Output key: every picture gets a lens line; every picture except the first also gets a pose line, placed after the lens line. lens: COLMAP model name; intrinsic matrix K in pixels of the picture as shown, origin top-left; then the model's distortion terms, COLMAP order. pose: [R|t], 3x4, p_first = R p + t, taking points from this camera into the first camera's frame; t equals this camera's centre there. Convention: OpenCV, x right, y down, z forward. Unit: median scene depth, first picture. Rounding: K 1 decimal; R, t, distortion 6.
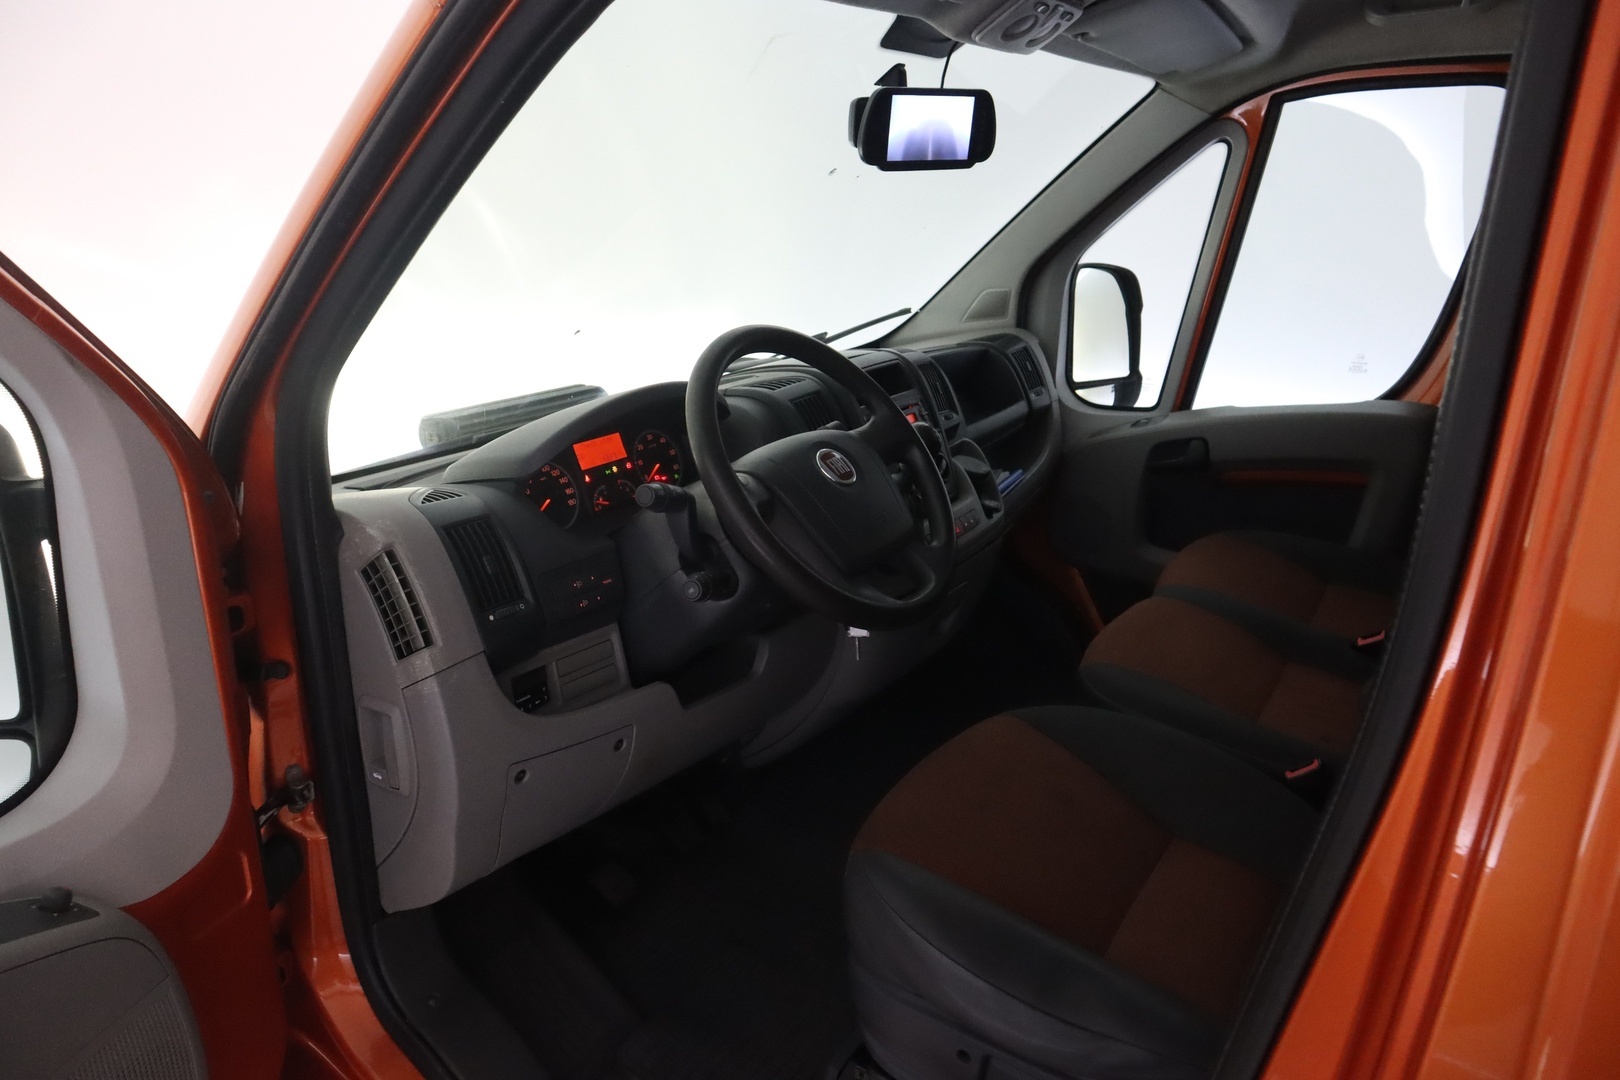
lens RADIAL K [[1088.7, 0, 806.4], [0, 1088.7, 539.8], [0, 0, 1]] dist [0.009208, 0.002456]
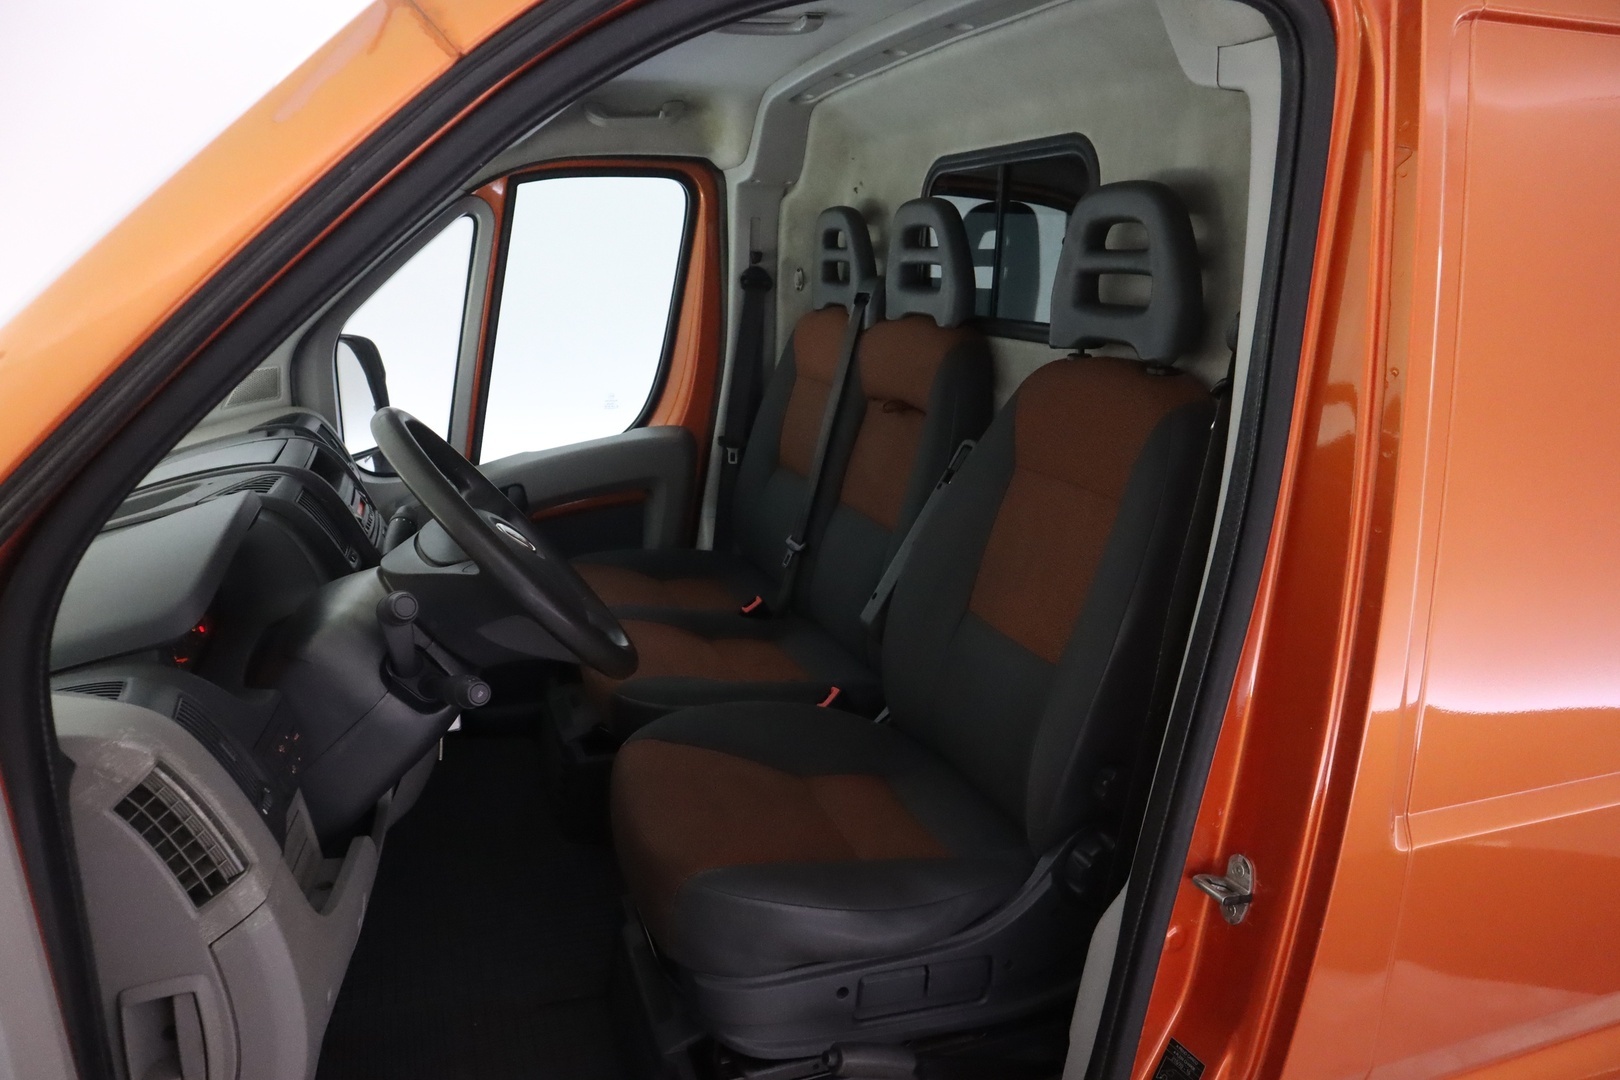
lens RADIAL K [[1088.7, 0, 807.1], [0, 1088.7, 544.8], [0, 0, 1]] dist [0.009208, 0.002456]
pose [[0.617837, -0.209484, 0.757887, -0.314324], [0.251382, 0.965897, 0.062050, -0.032541], [-0.745040, 0.152182, 0.649428, 0.097678]]
